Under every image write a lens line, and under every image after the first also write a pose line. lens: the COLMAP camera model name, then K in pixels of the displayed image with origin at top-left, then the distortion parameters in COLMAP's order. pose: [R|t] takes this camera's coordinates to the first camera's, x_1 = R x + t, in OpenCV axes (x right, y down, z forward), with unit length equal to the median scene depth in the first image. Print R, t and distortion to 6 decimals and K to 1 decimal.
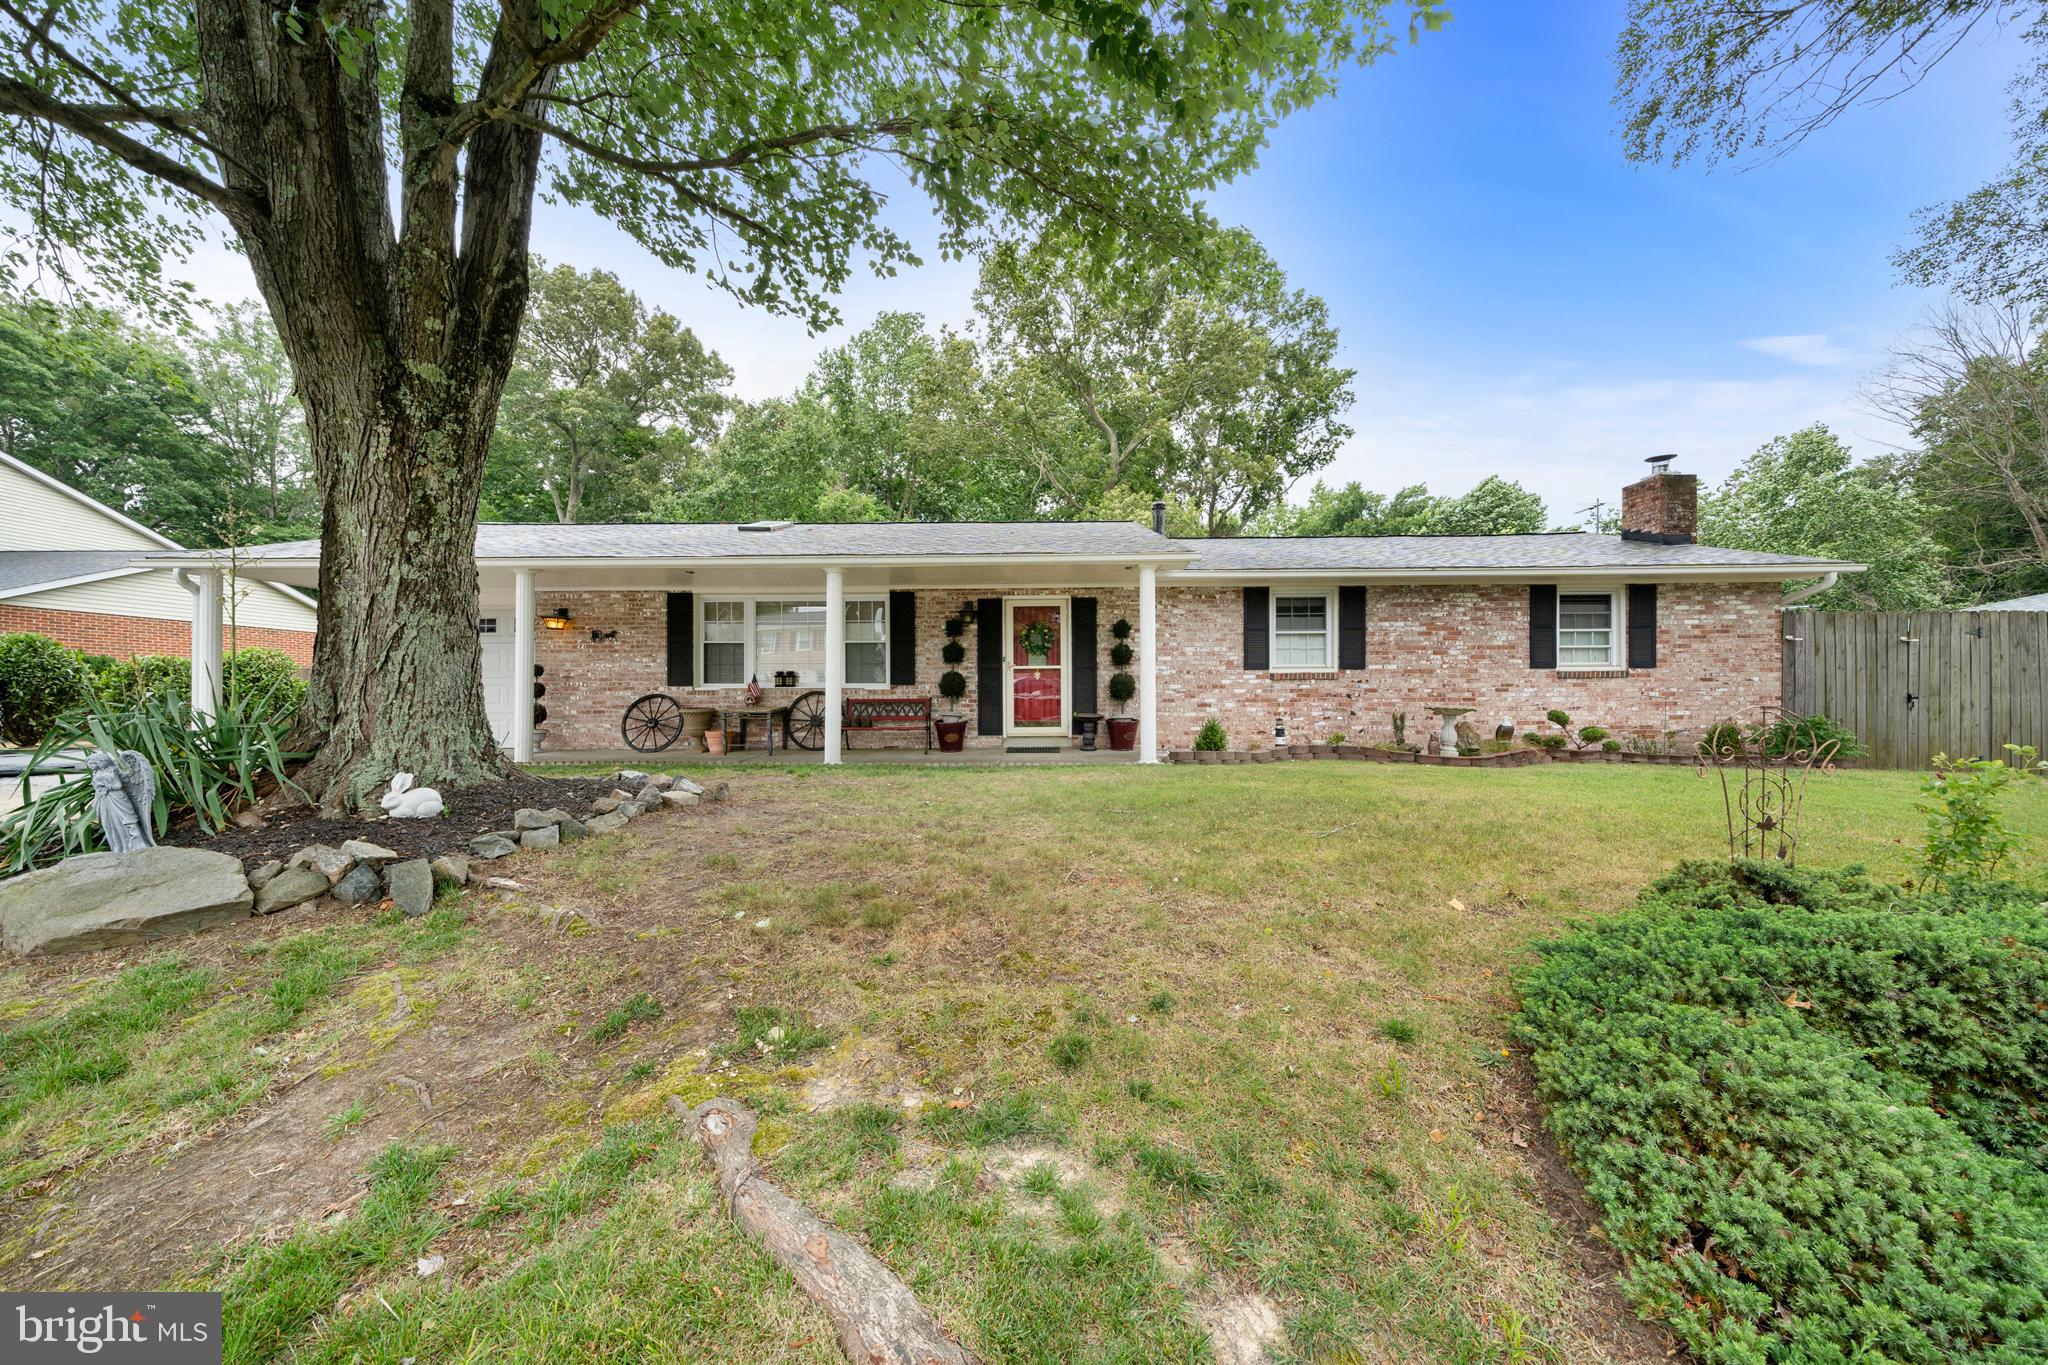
lens RADIAL K [[703.3, 0, 1030.3], [0, 703.3, 698.0], [0, 0, 1]] dist [0.010341, -0.000306]
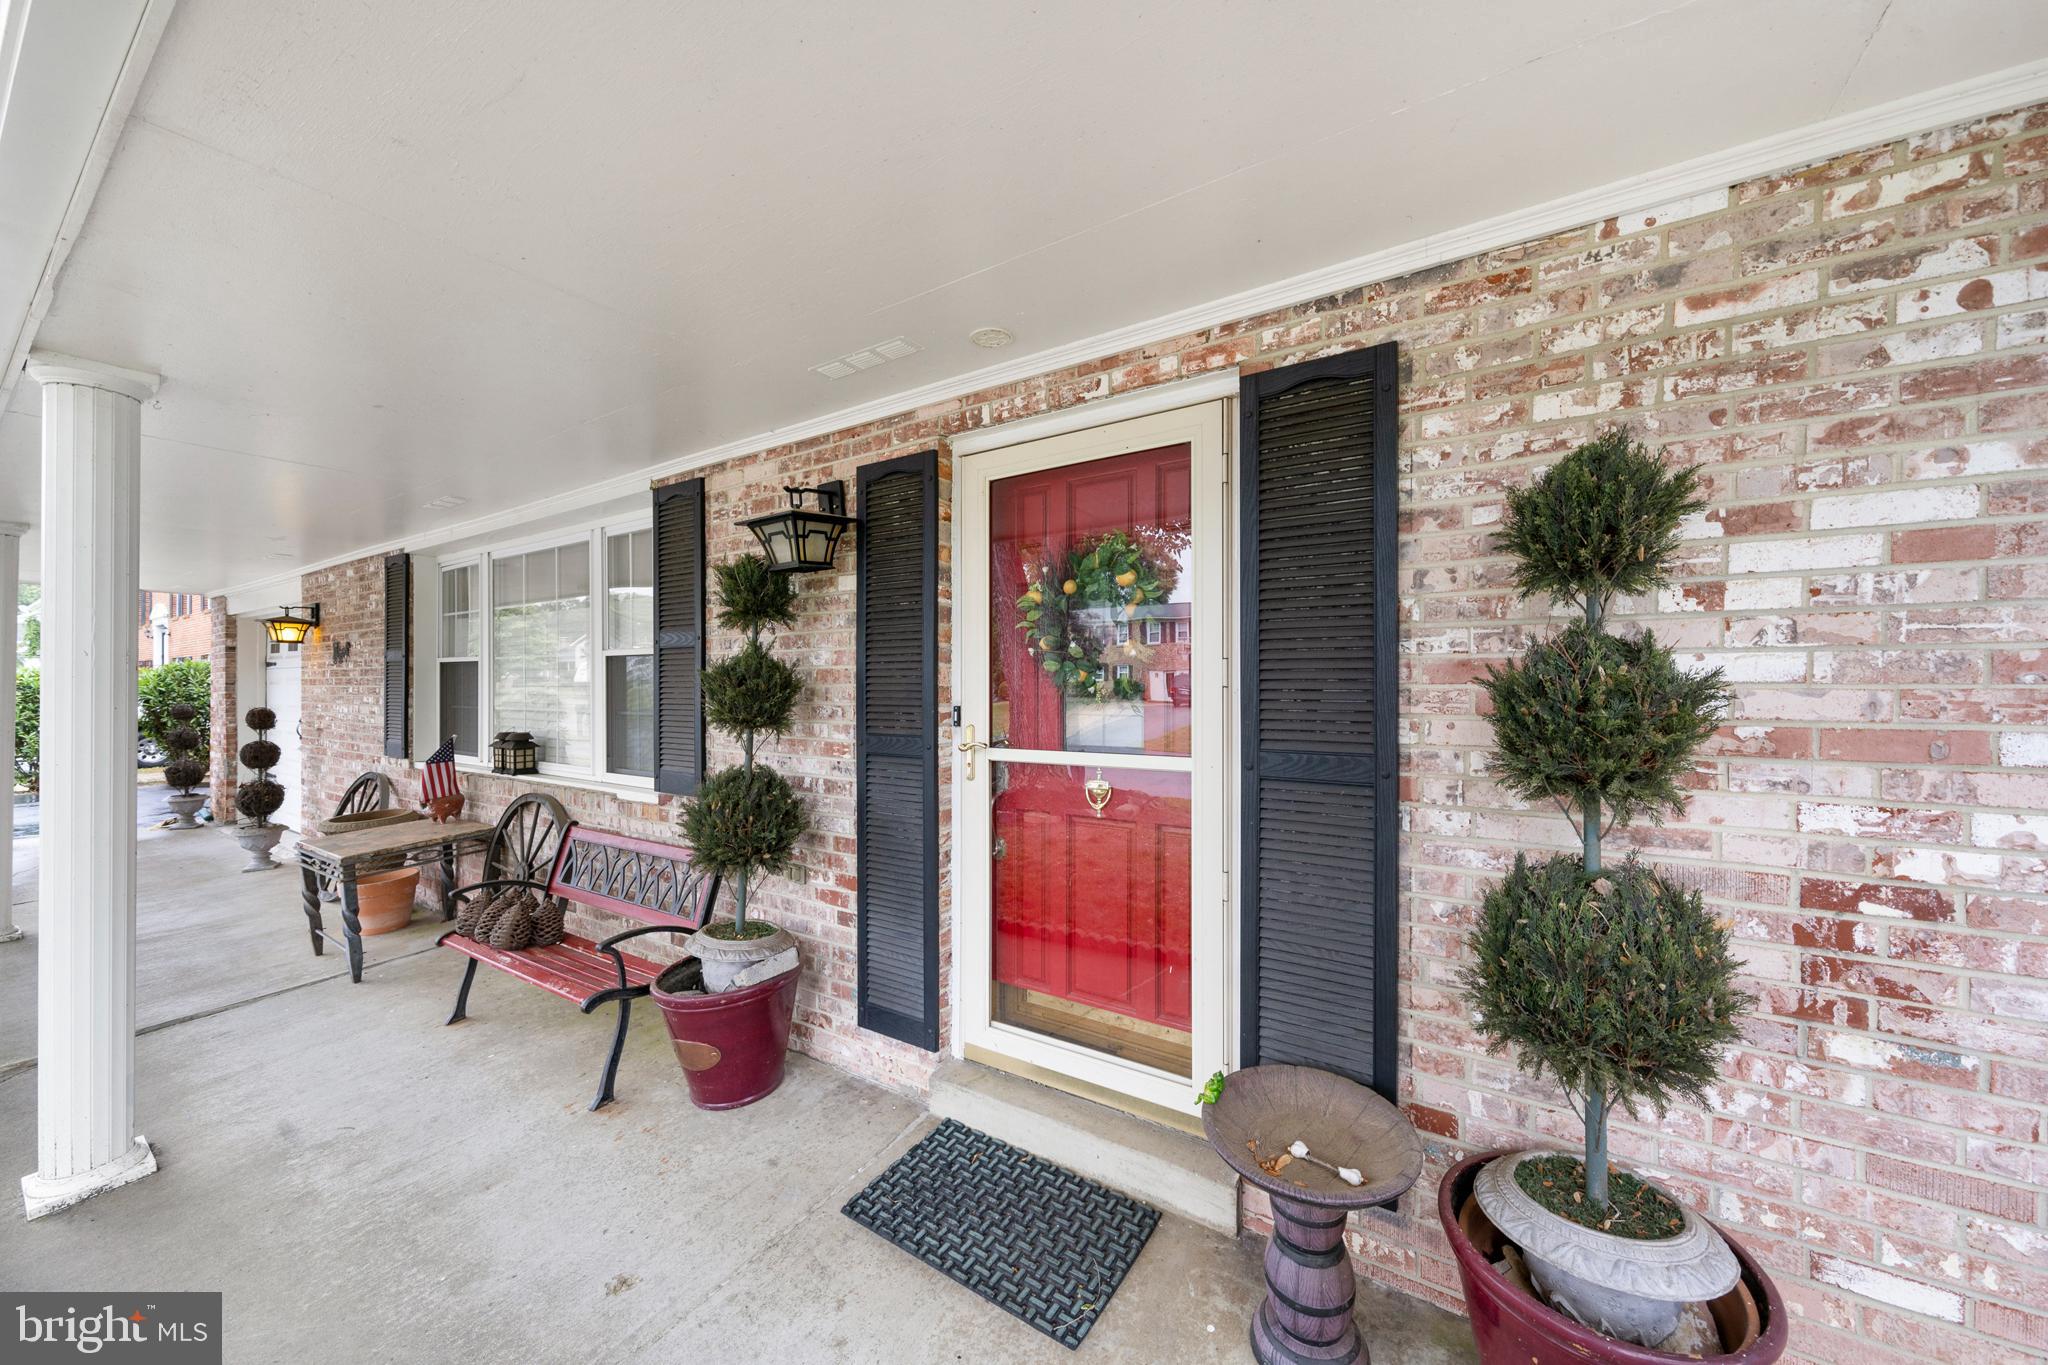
lens RADIAL K [[757.2, 0, 1007.7], [0, 757.2, 680.9], [0, 0, 1]] dist [0.004543, -0.000334]
pose [[0.840516, -0.001309, -0.541785, 0.113038], [-0.001779, 0.999985, -0.005176, -0.065885], [0.541783, 0.005314, 0.840501, 0.813674]]
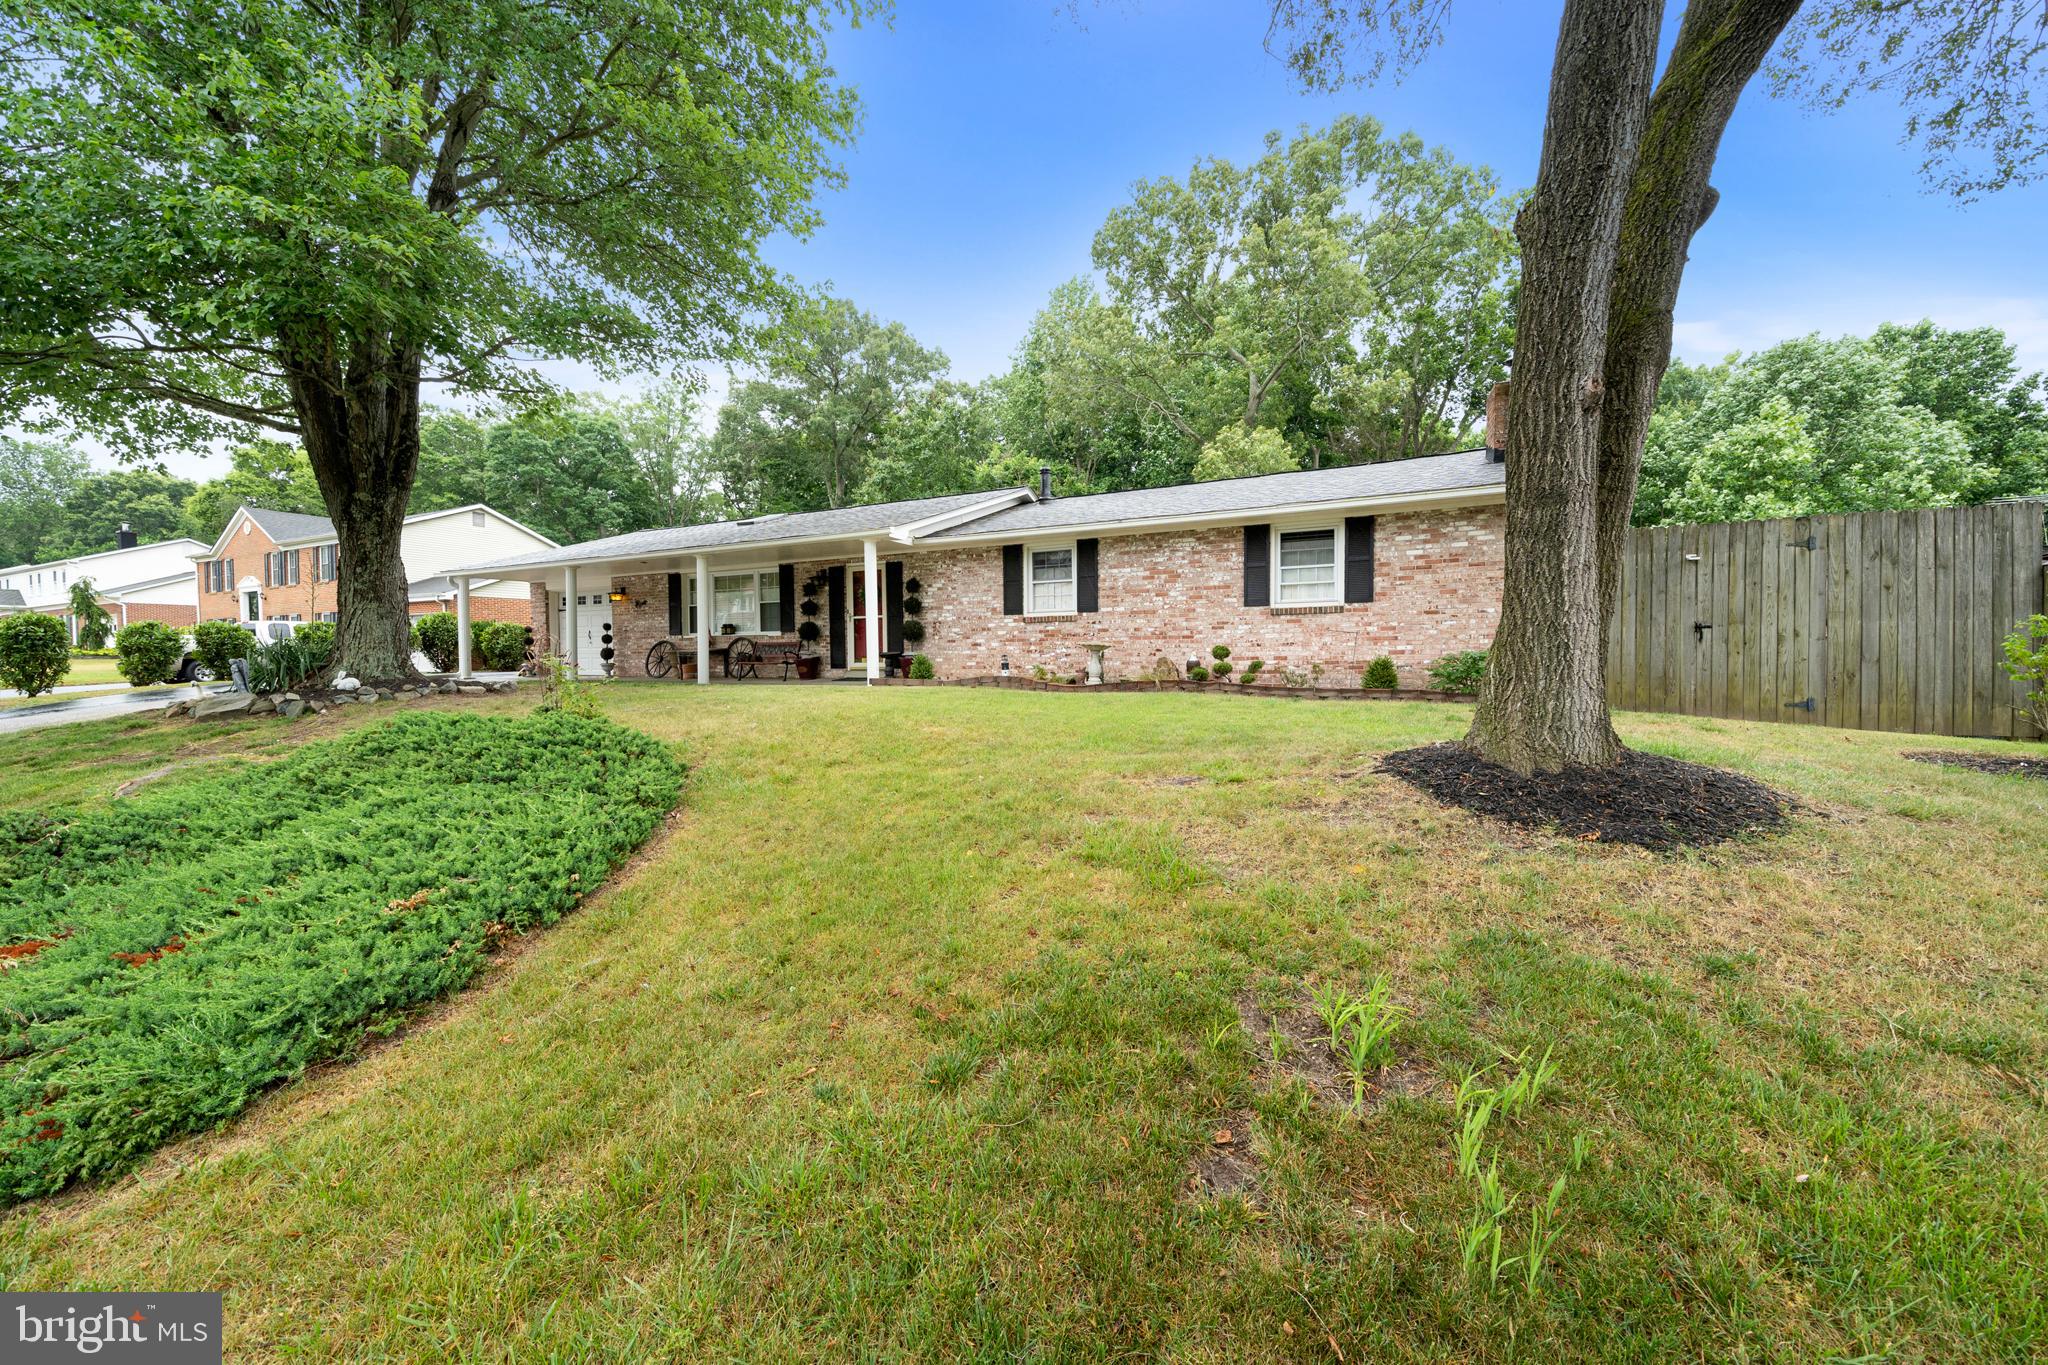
lens RADIAL K [[703.3, 0, 1010.4], [0, 703.3, 673.6], [0, 0, 1]] dist [0.010341, -0.000306]
pose [[0.912732, 0.007354, -0.408494, 0.804185], [0.009012, 0.999232, 0.038125, 0.014846], [0.408460, -0.038480, 0.911965, -0.097997]]
